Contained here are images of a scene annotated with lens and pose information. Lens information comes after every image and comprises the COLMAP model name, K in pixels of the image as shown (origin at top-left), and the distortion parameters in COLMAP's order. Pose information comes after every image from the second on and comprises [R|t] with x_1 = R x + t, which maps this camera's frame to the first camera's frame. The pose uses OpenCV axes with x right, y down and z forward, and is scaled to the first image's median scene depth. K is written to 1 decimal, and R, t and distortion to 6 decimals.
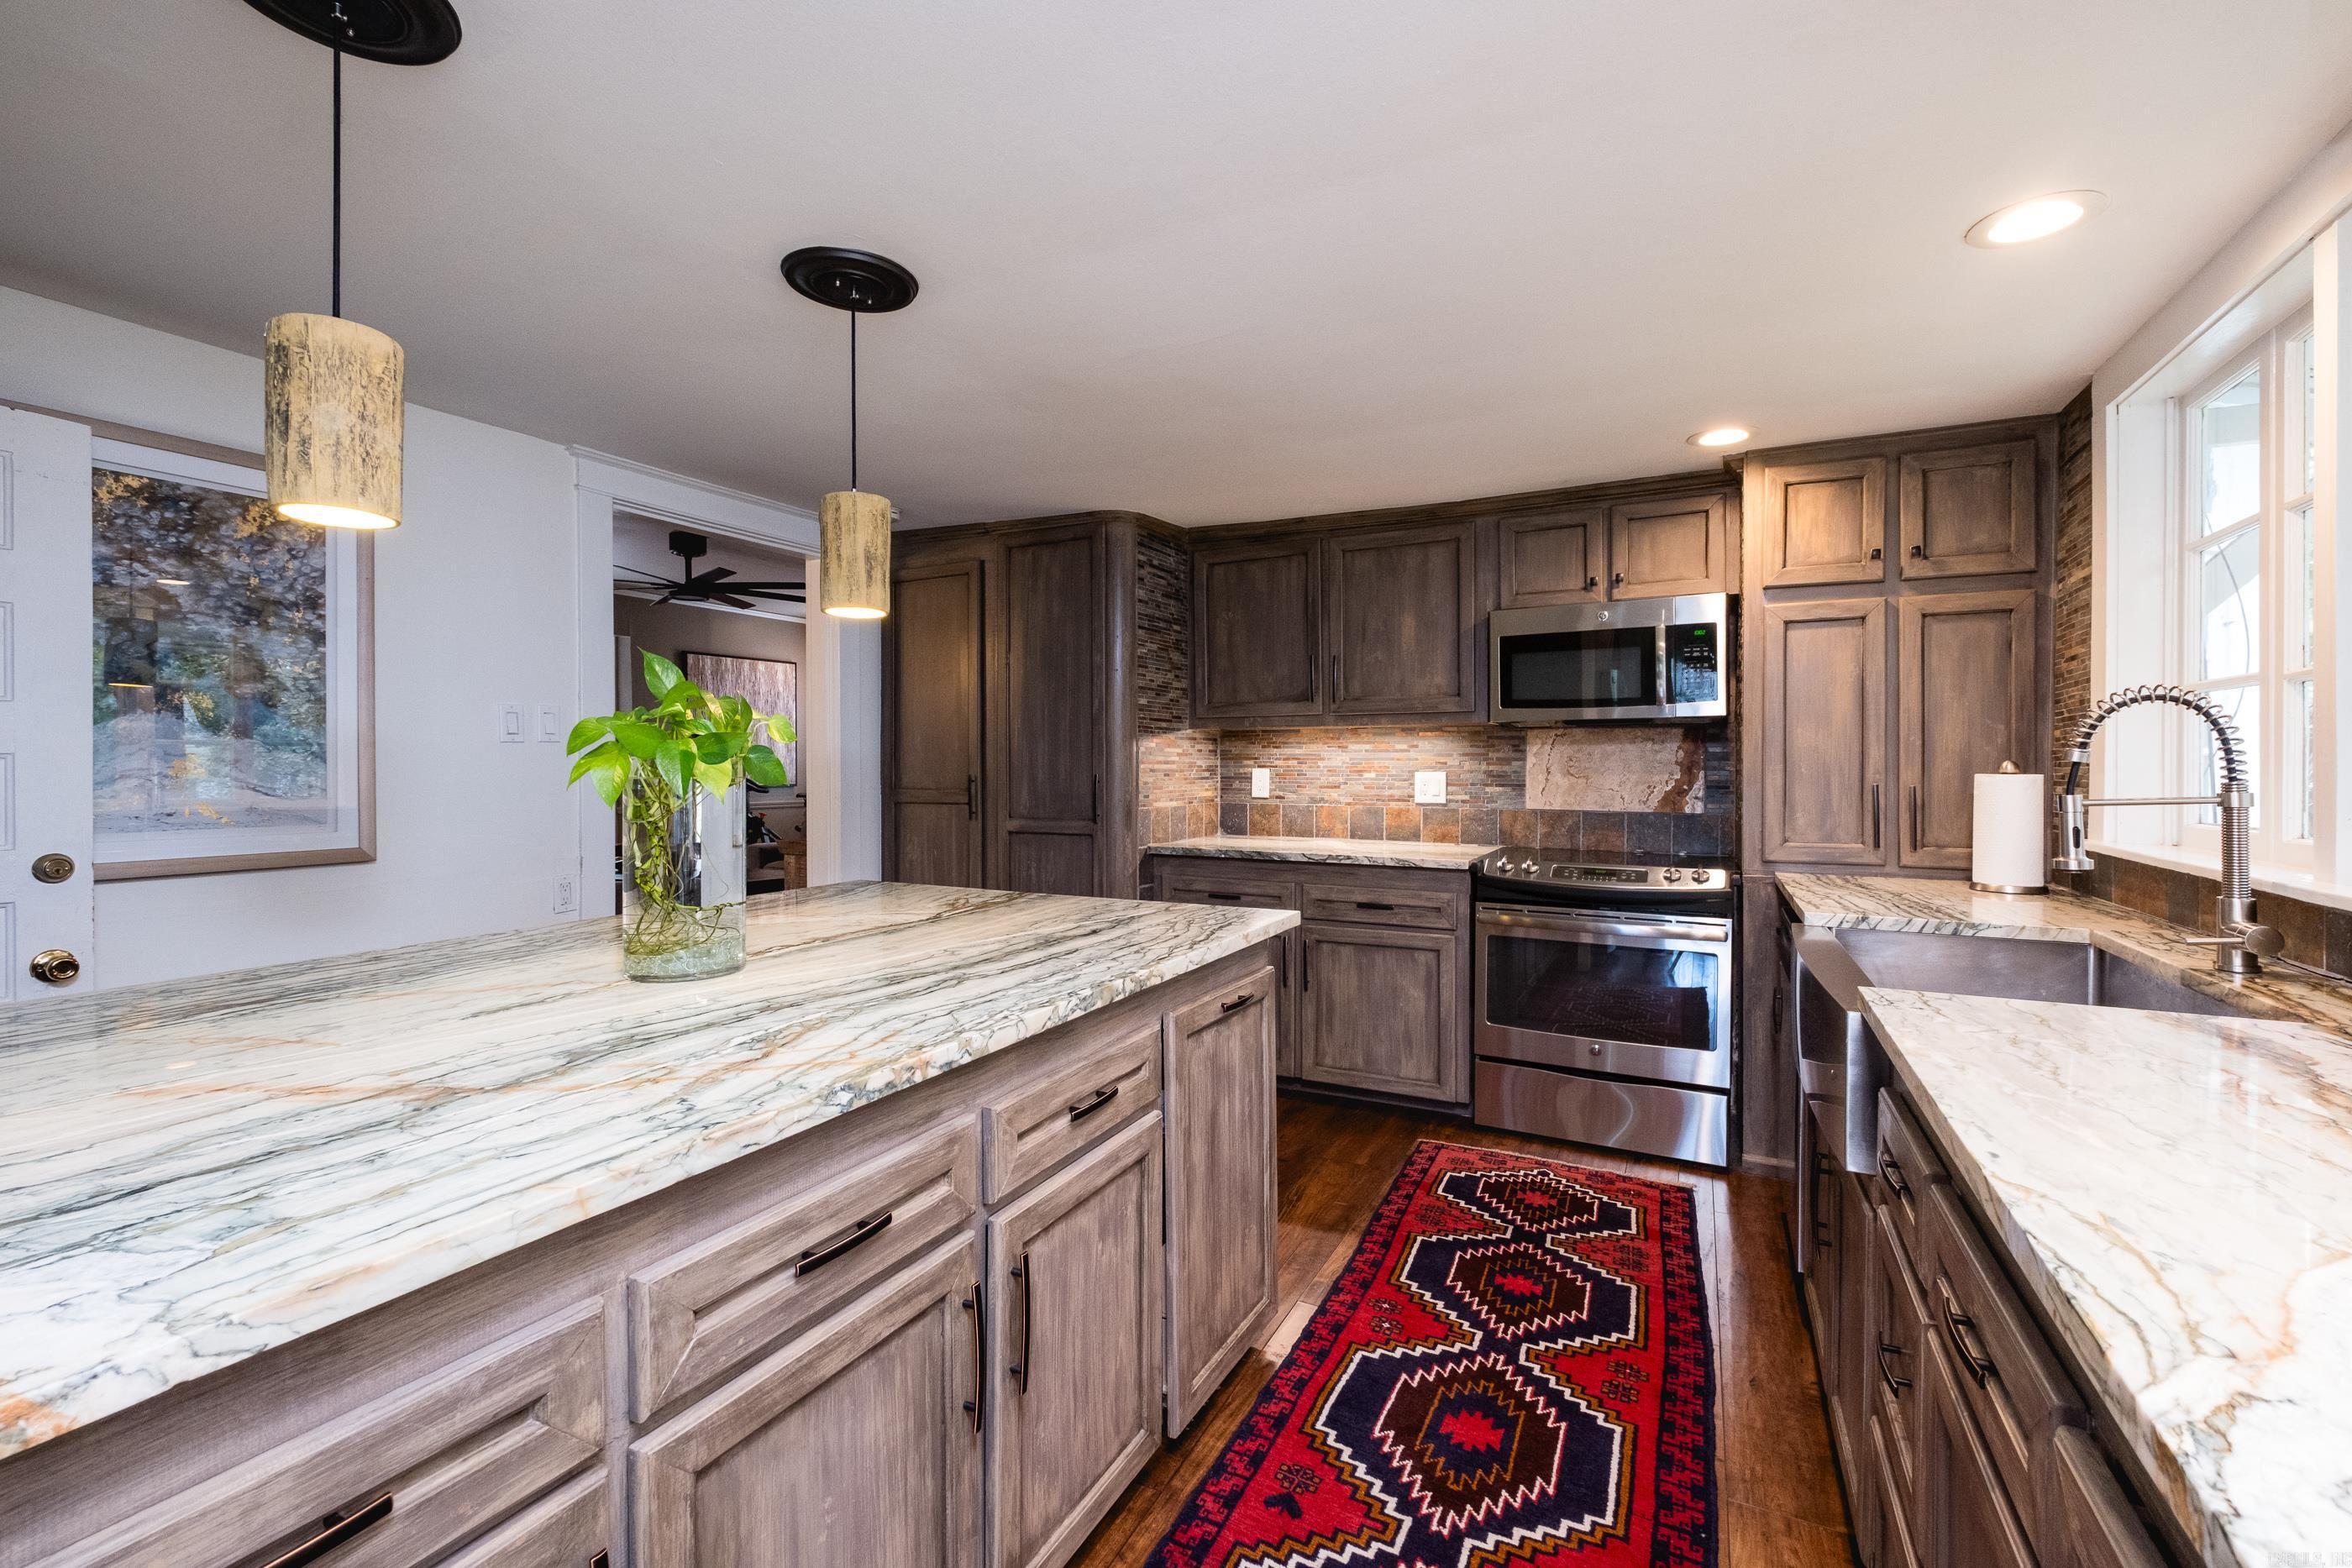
lens RADIAL K [[1029.2, 0, 1176.0], [0, 1029.2, 784.0], [0, 0, 1]] dist [0.009681, -0.008053]
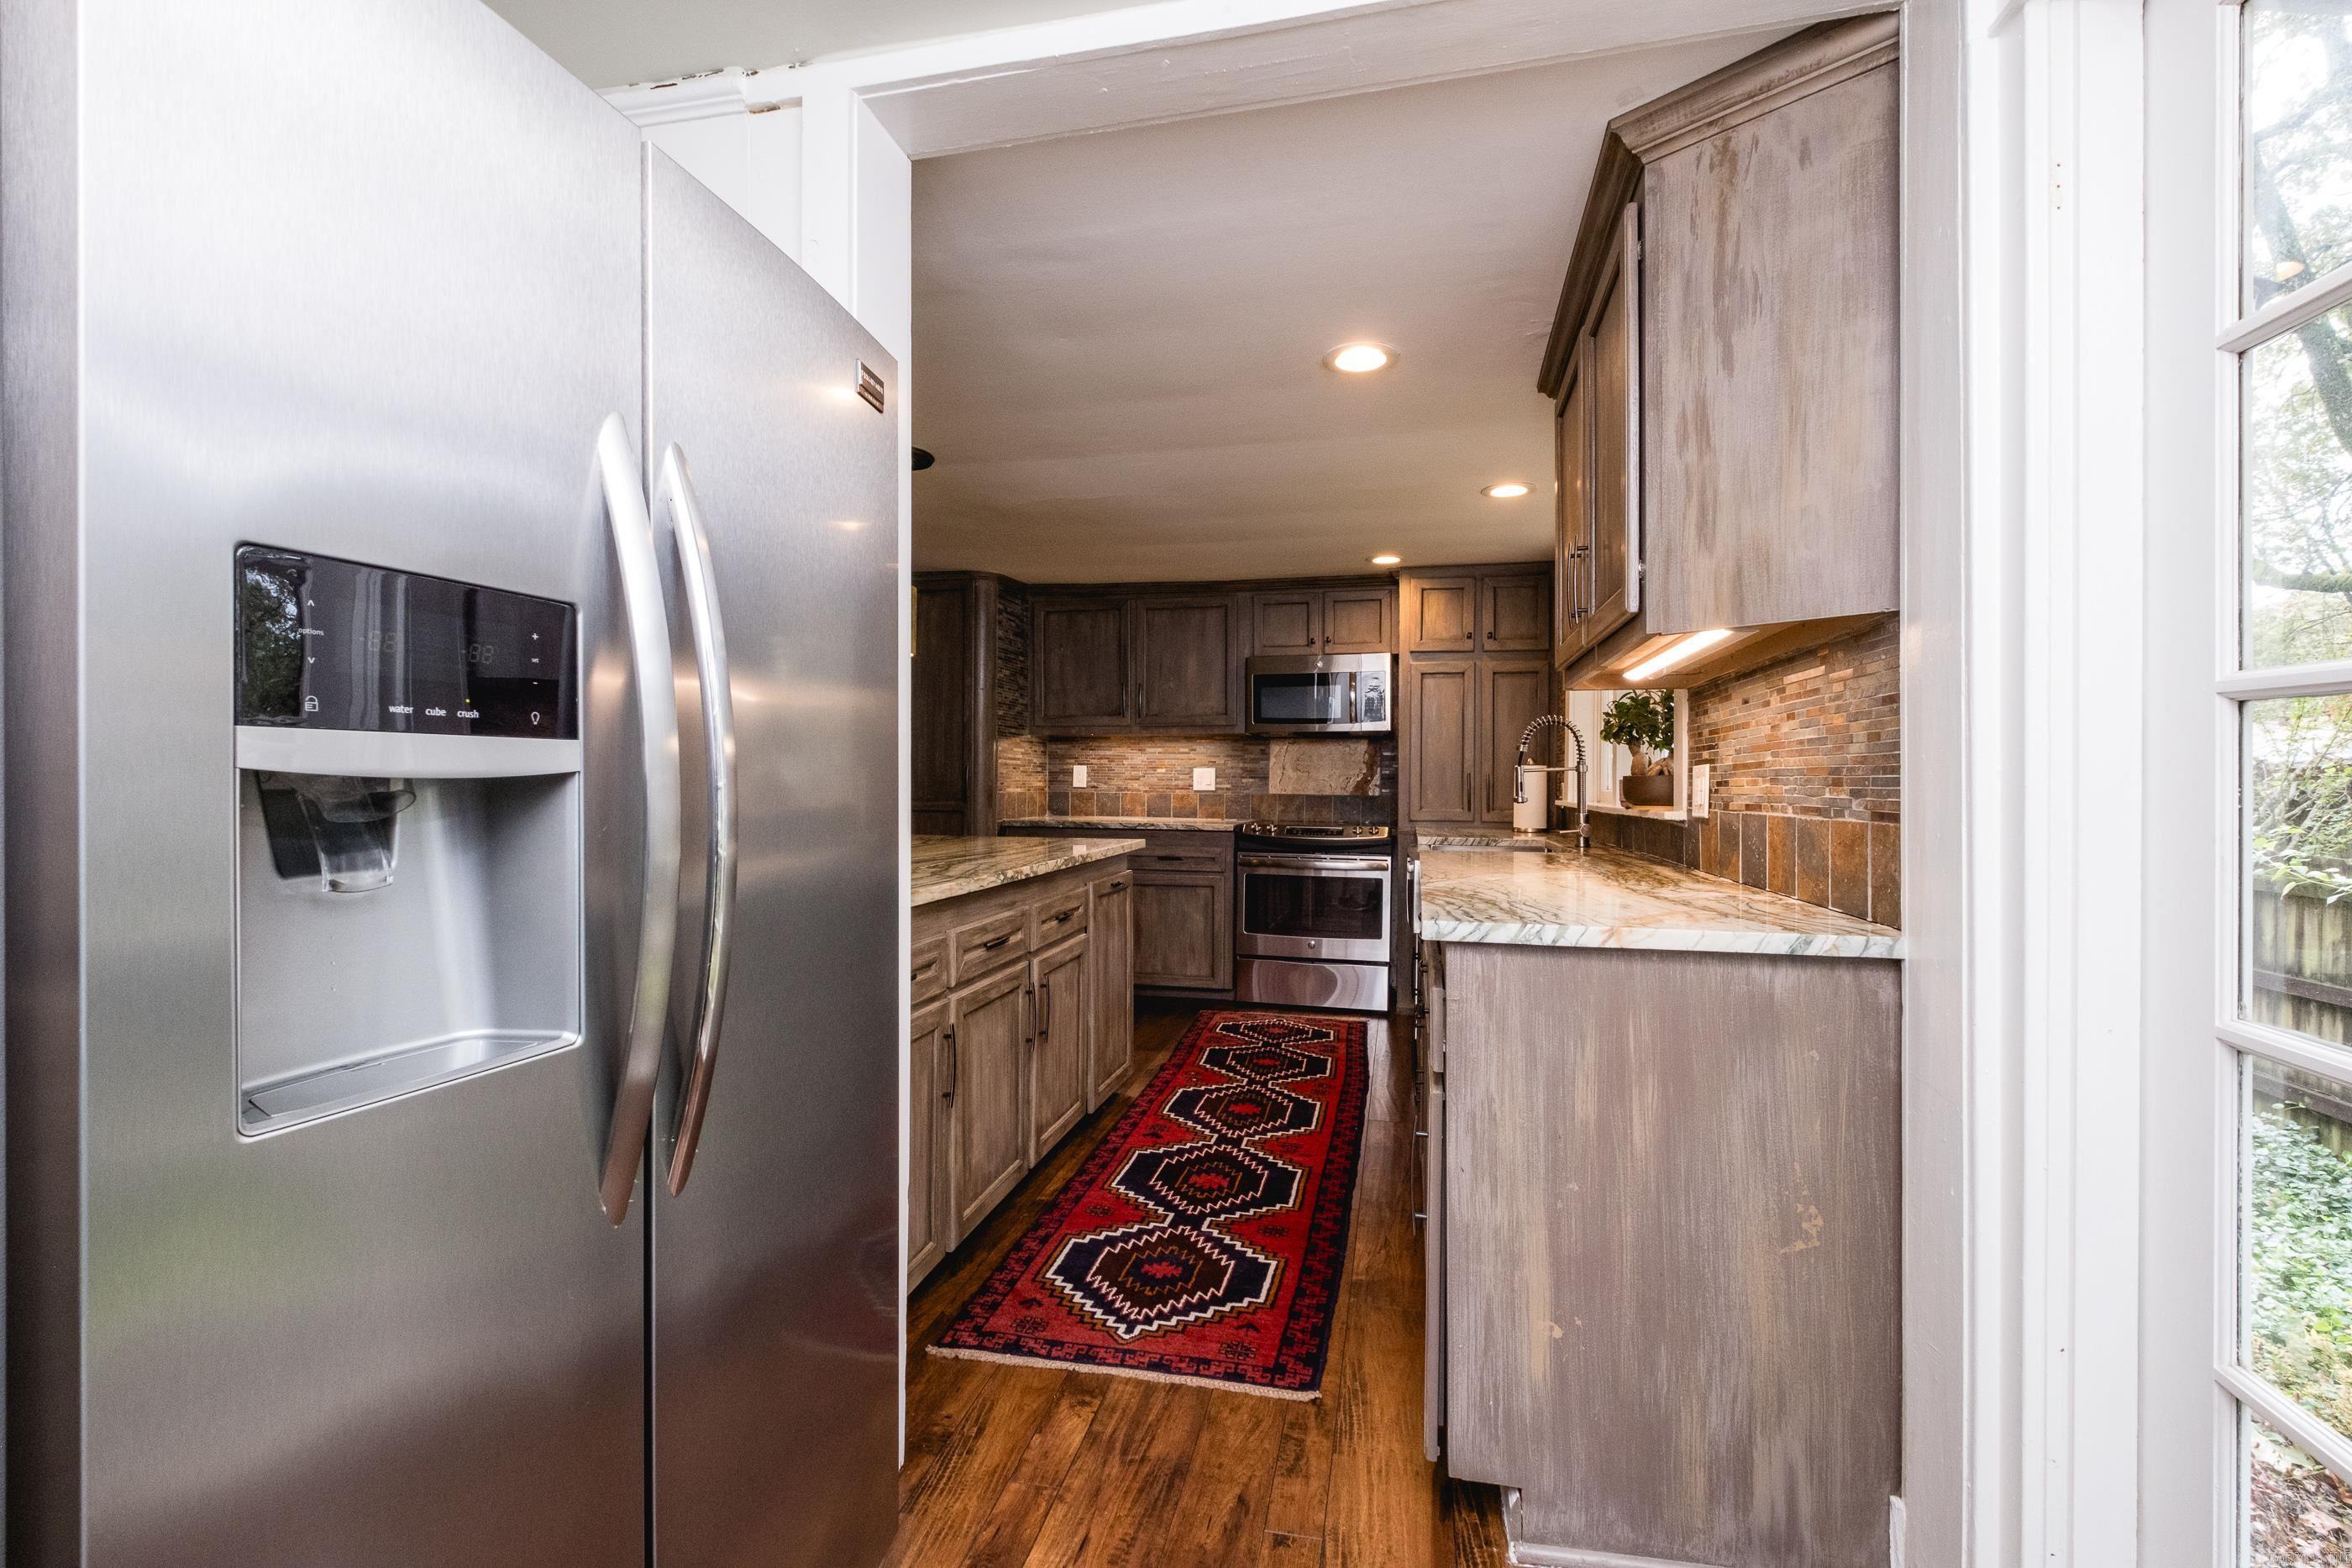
lens RADIAL K [[1029.1, 0, 1169.7], [0, 1029.1, 805.2], [0, 0, 1]] dist [0.008006, -0.008241]
pose [[0.971393, 0.003696, 0.237447, -0.159976], [-0.004601, 0.999984, 0.003257, 0.041695], [-0.237432, -0.004256, 0.971395, -0.427338]]
